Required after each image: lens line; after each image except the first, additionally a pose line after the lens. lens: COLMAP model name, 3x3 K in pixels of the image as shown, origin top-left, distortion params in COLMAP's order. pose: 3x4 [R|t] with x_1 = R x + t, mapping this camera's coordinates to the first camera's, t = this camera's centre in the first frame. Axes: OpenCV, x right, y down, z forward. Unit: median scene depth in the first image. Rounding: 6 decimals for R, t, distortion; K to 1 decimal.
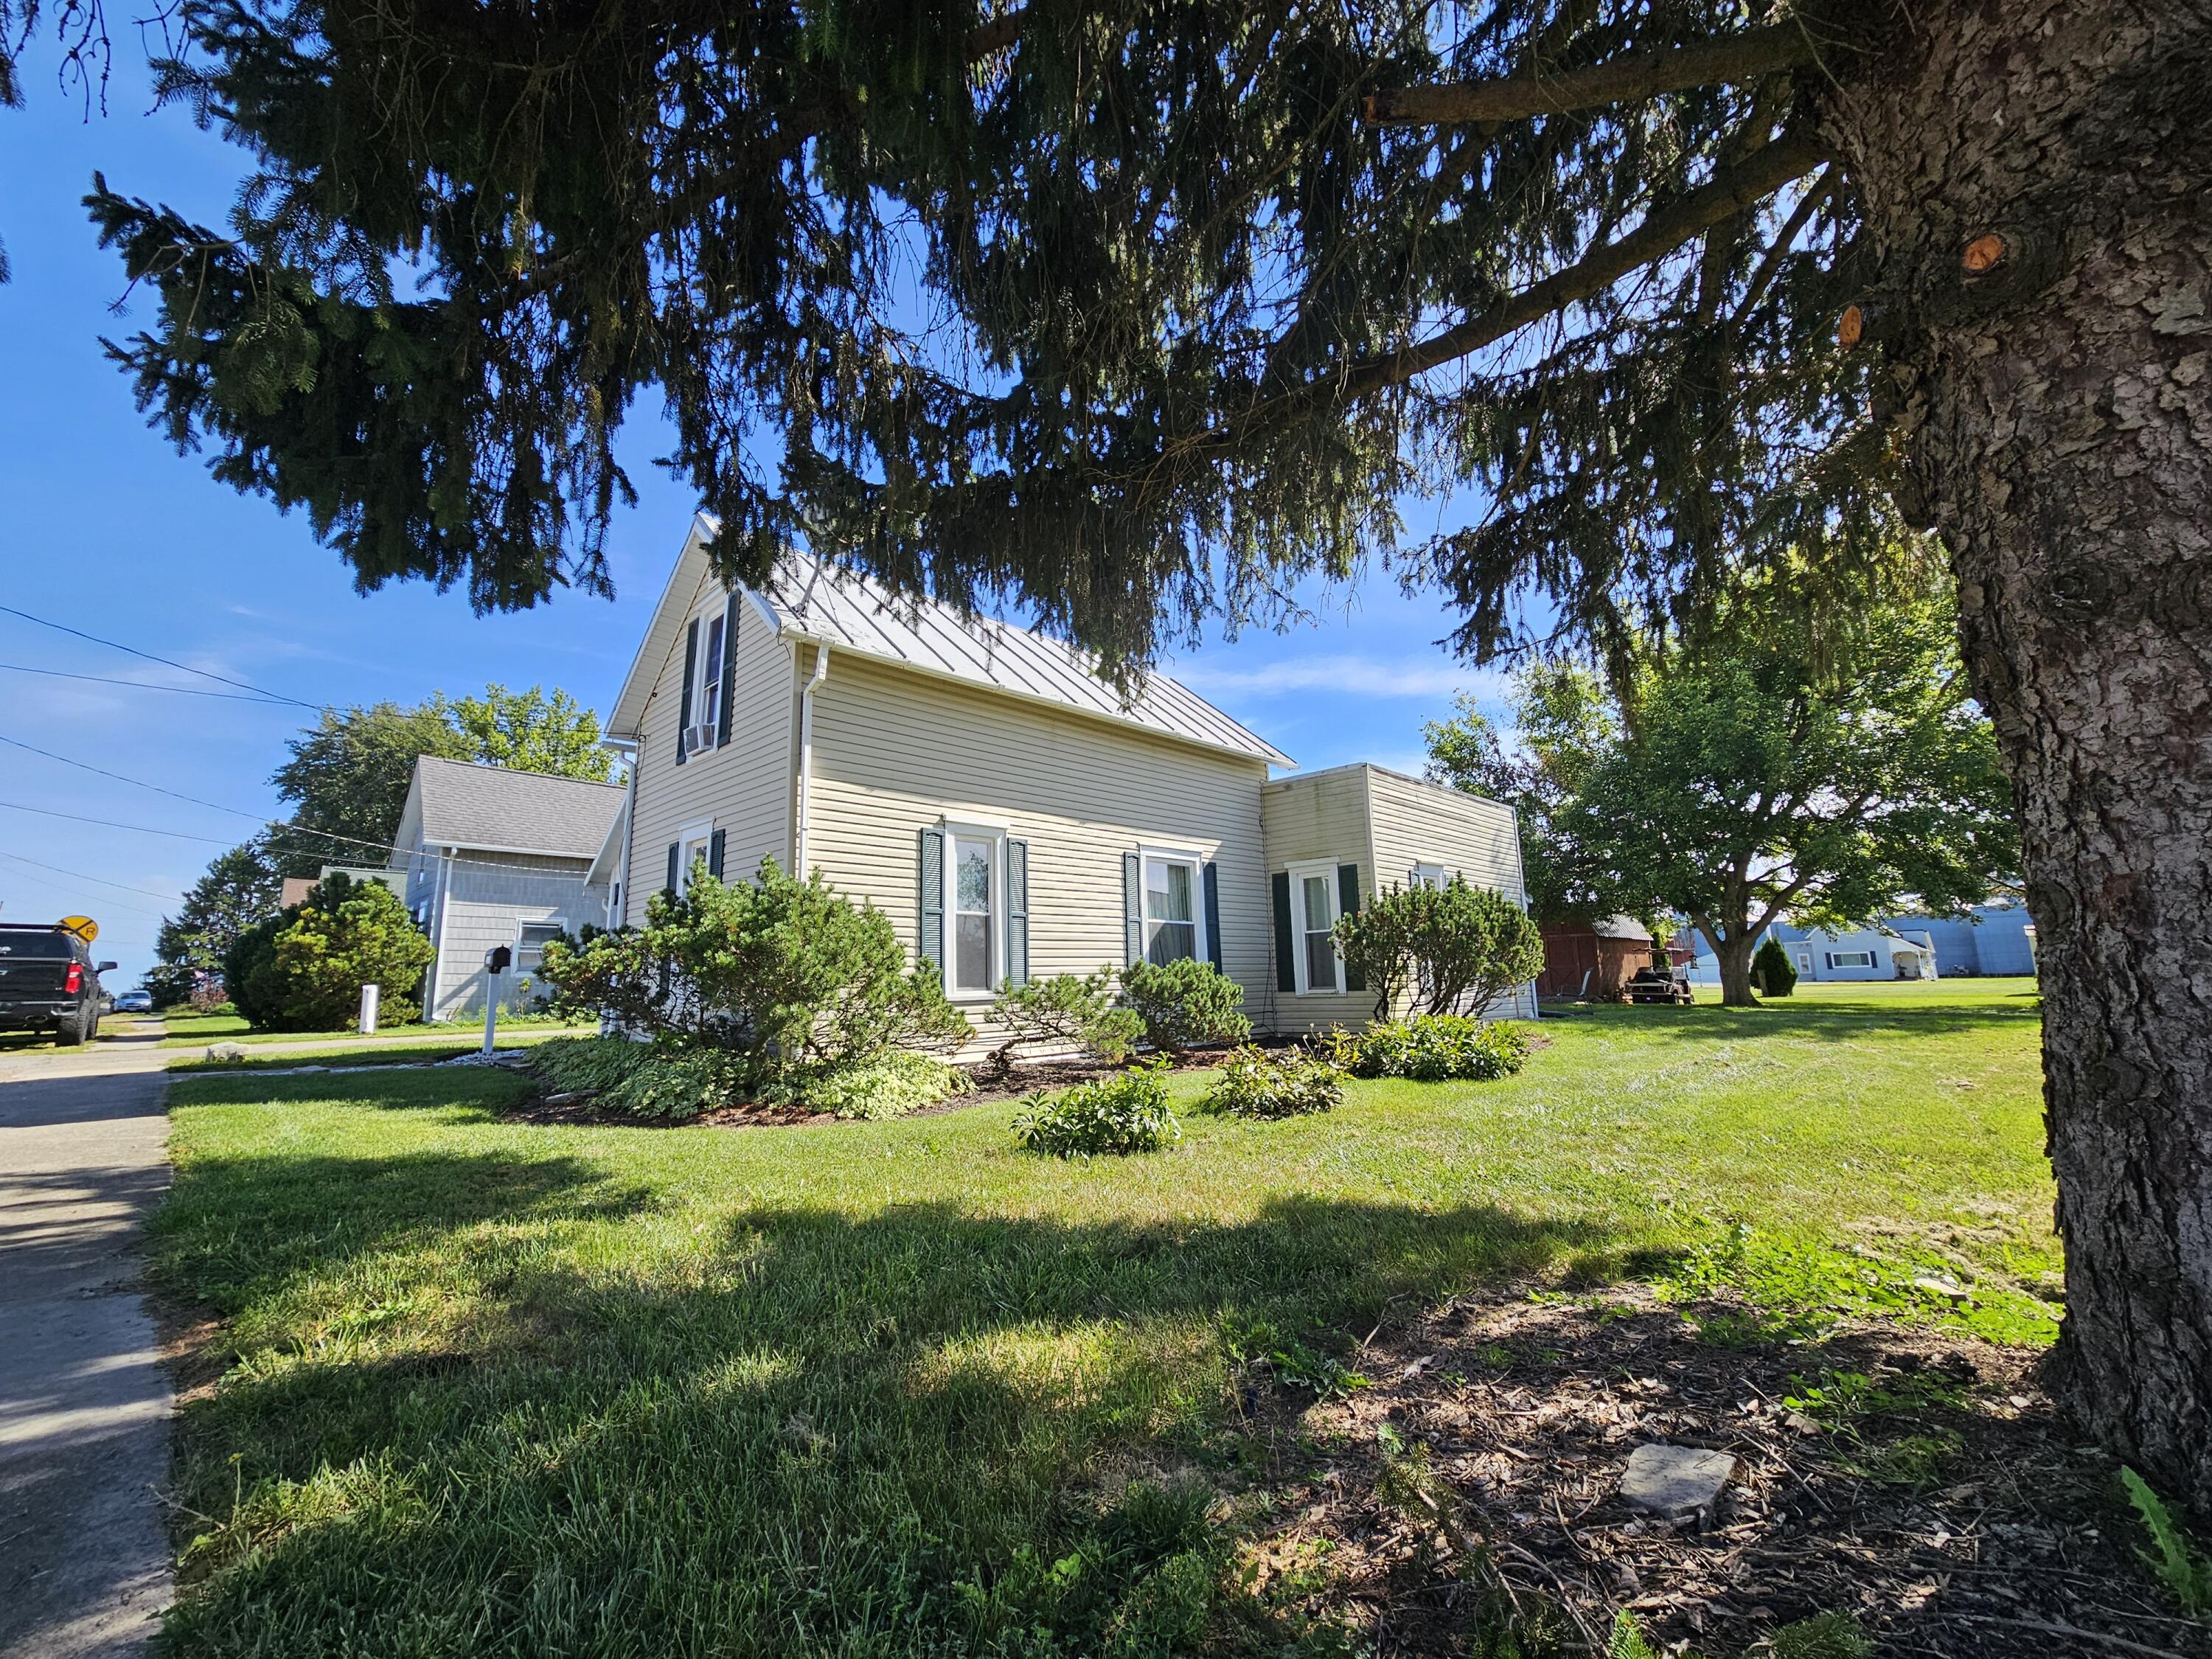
lens RADIAL K [[891.7, 0, 1116.7], [0, 891.7, 828.1], [0, 0, 1]] dist [-0.000178, 0.000003]
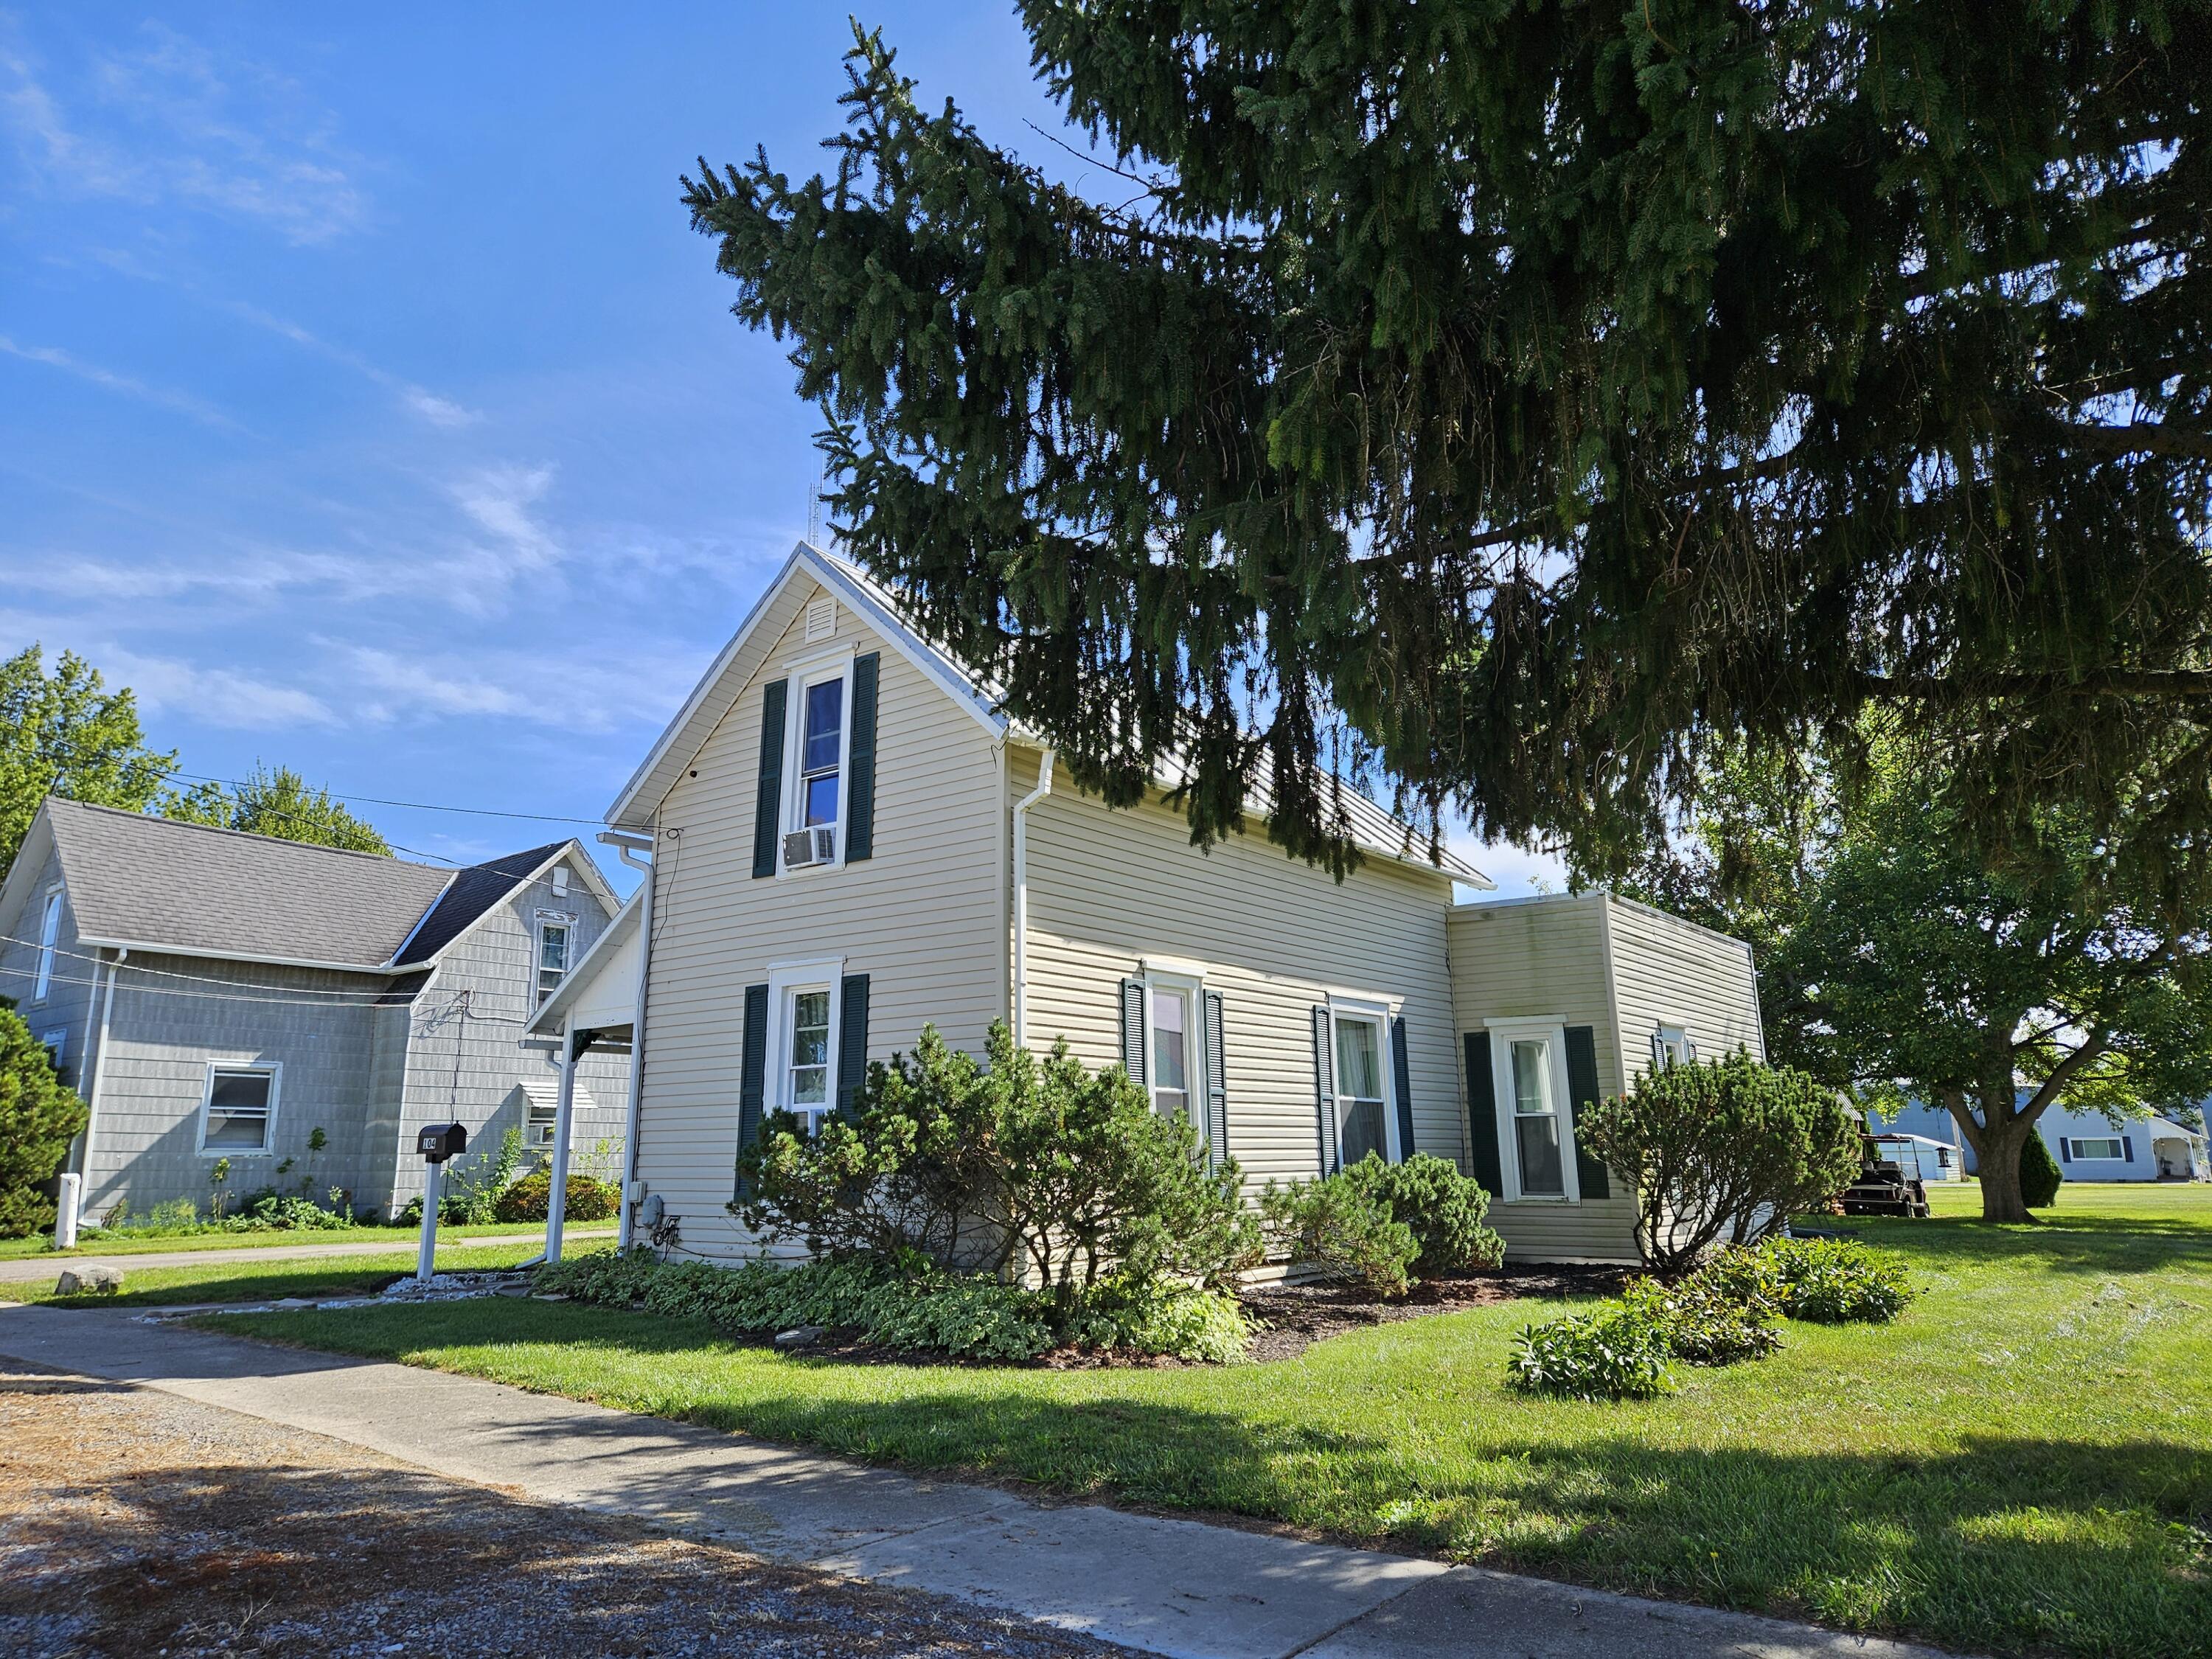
lens RADIAL K [[1431.3, 0, 1106.0], [0, 1431.3, 829.5], [0, 0, 1]] dist [0.101557, -0.094607]
pose [[0.993630, 0.038045, 0.106076, -0.276654], [-0.032321, 0.997954, -0.055170, -0.045105], [-0.107958, 0.051391, 0.992826, -0.177803]]
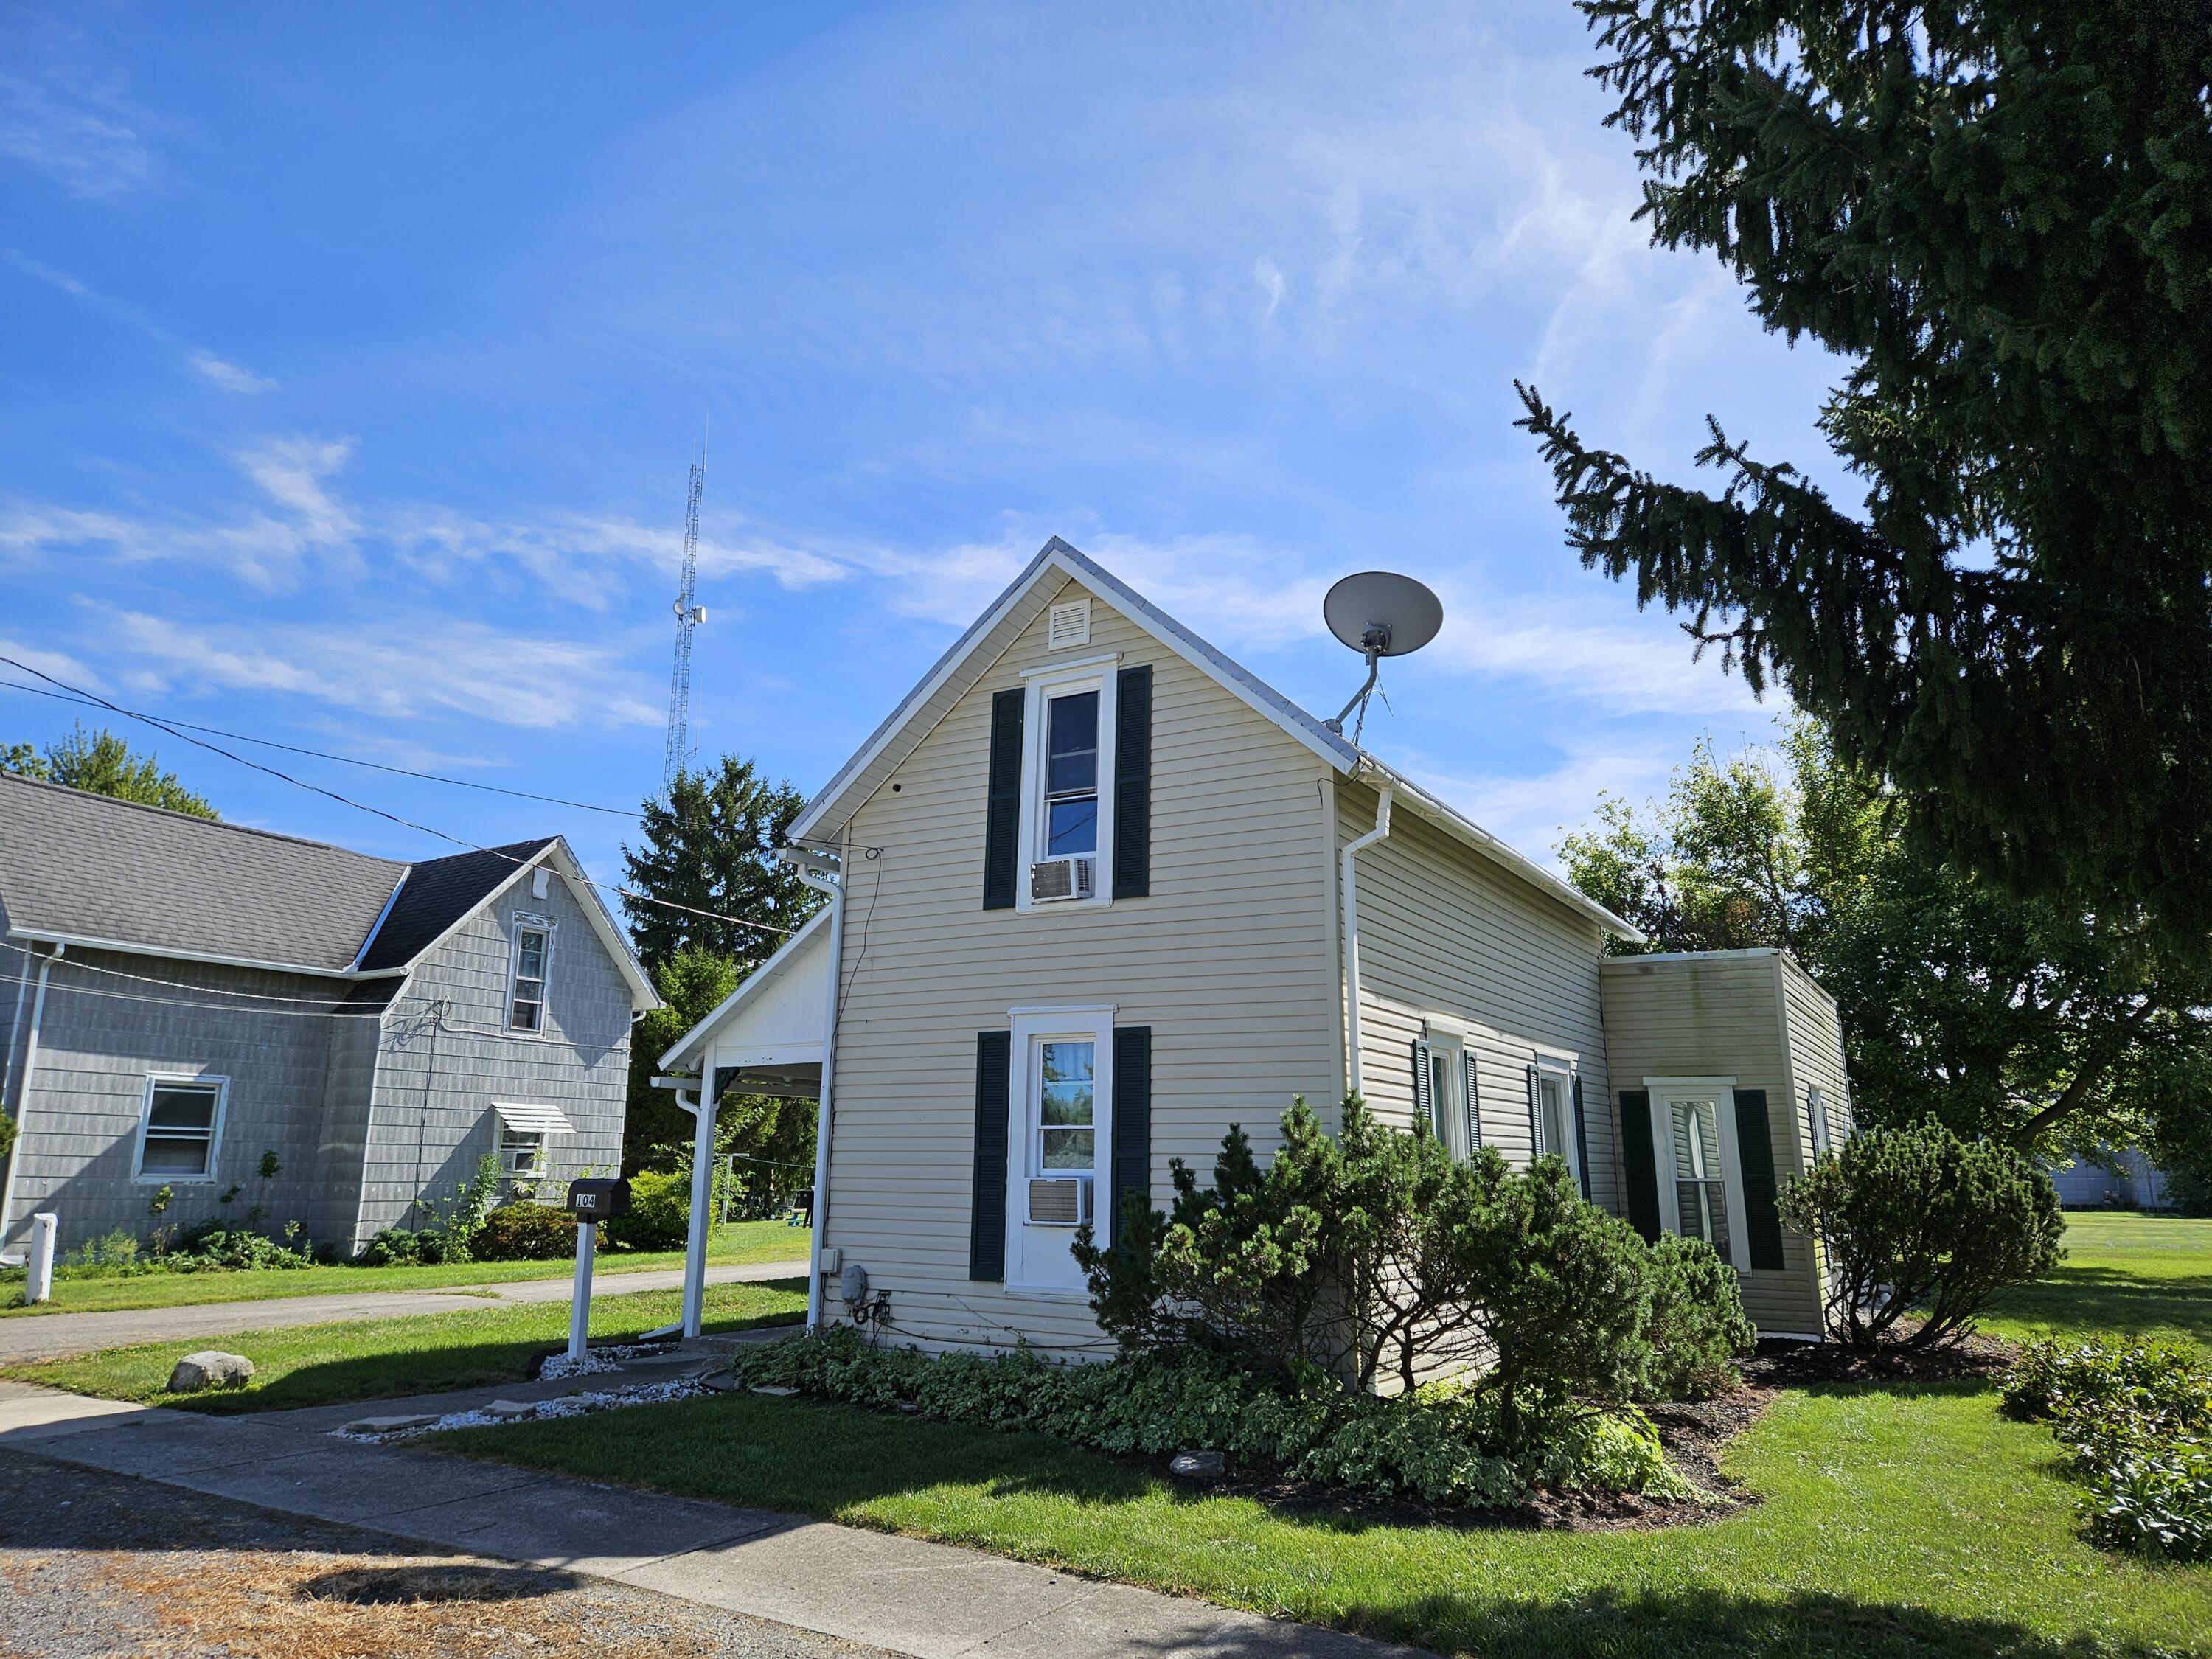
lens RADIAL K [[1431.3, 0, 1106.0], [0, 1431.3, 829.5], [0, 0, 1]] dist [0.101557, -0.094607]
pose [[0.971693, 0.083754, 0.220903, -0.536871], [-0.070590, 0.995263, -0.066844, -0.053932], [-0.225455, 0.049358, 0.973002, -0.040774]]
